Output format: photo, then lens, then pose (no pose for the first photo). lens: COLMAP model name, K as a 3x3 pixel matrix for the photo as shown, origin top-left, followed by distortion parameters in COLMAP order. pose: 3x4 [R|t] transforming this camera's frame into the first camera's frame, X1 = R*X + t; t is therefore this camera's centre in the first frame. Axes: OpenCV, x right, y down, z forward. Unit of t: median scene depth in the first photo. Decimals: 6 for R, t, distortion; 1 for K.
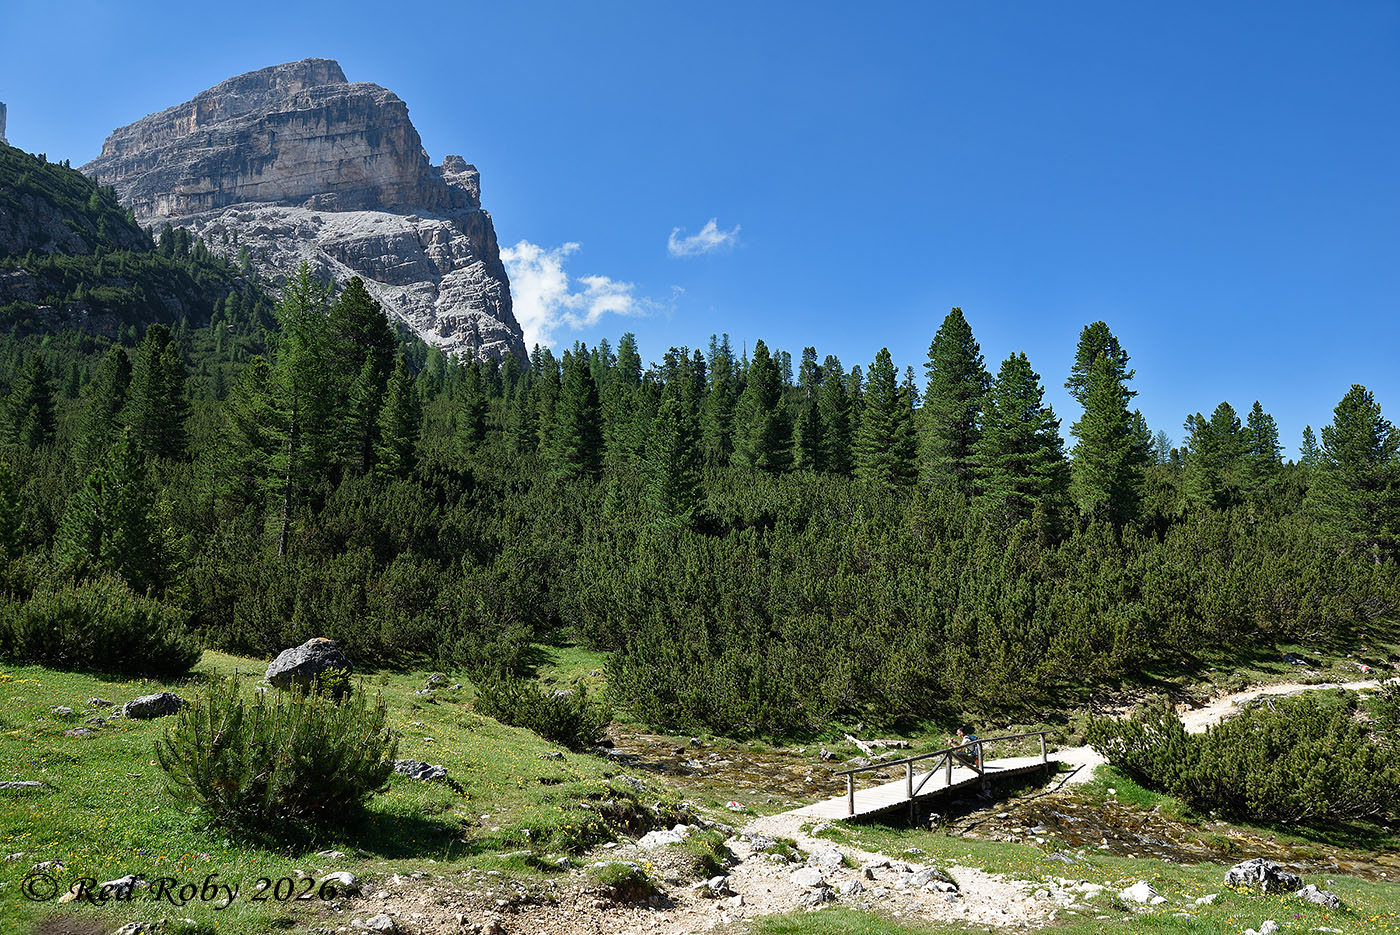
lens RADIAL K [[968.6, 0, 701.6], [0, 968.6, 469.3], [0, 0, 1]] dist [-0.055258, 0.001843]
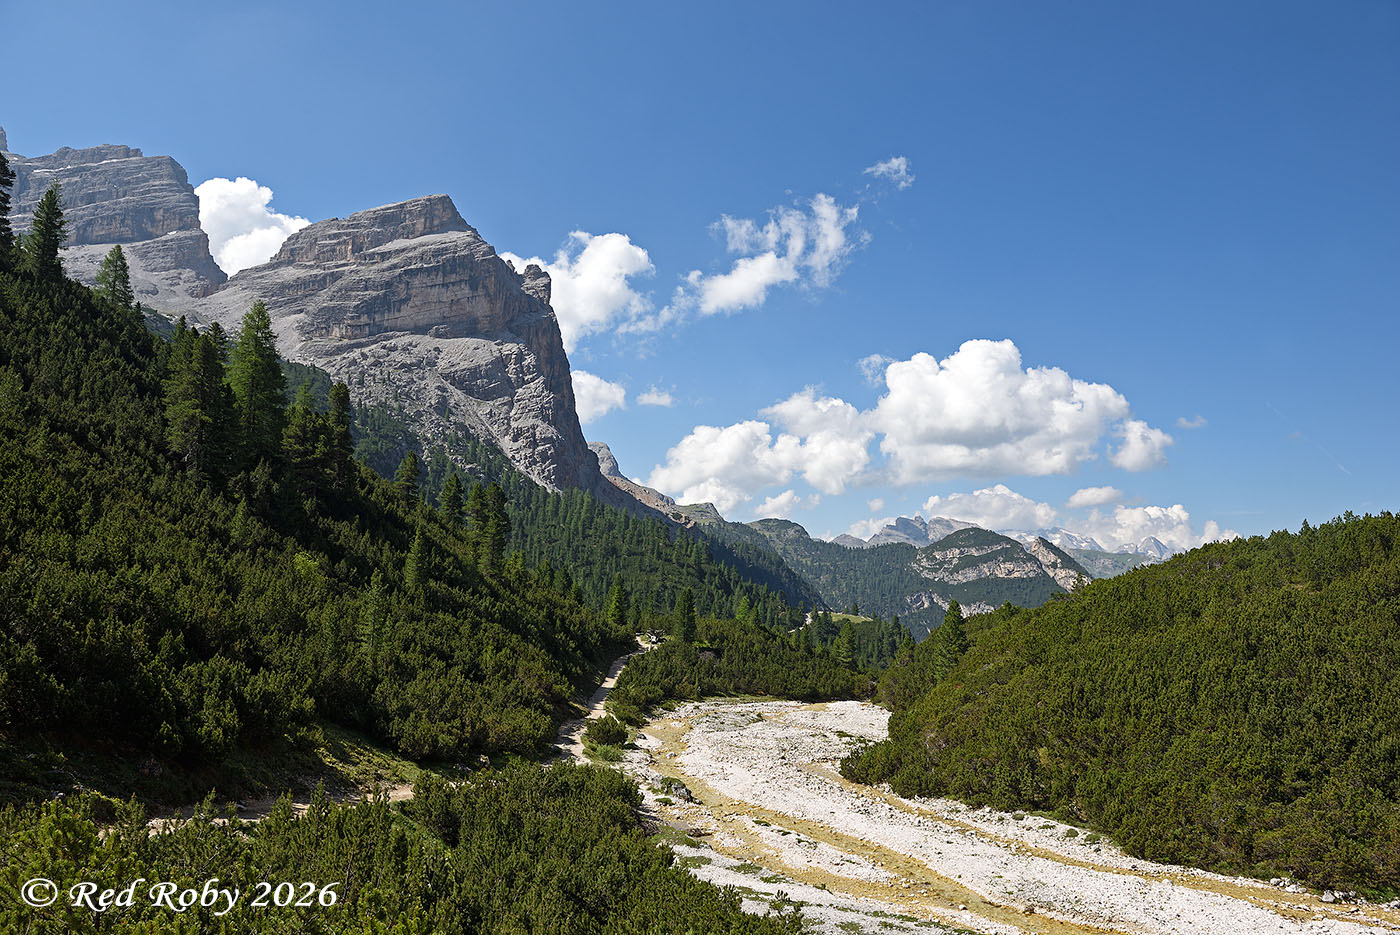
lens RADIAL K [[968.6, 0, 699.0], [0, 968.6, 459.9], [0, 0, 1]] dist [-0.055258, 0.001843]
pose [[0.994684, 0.021050, -0.100801, 0.169159], [-0.018960, 0.999586, 0.021645, -0.121997], [0.101214, -0.019619, 0.994671, -0.481254]]
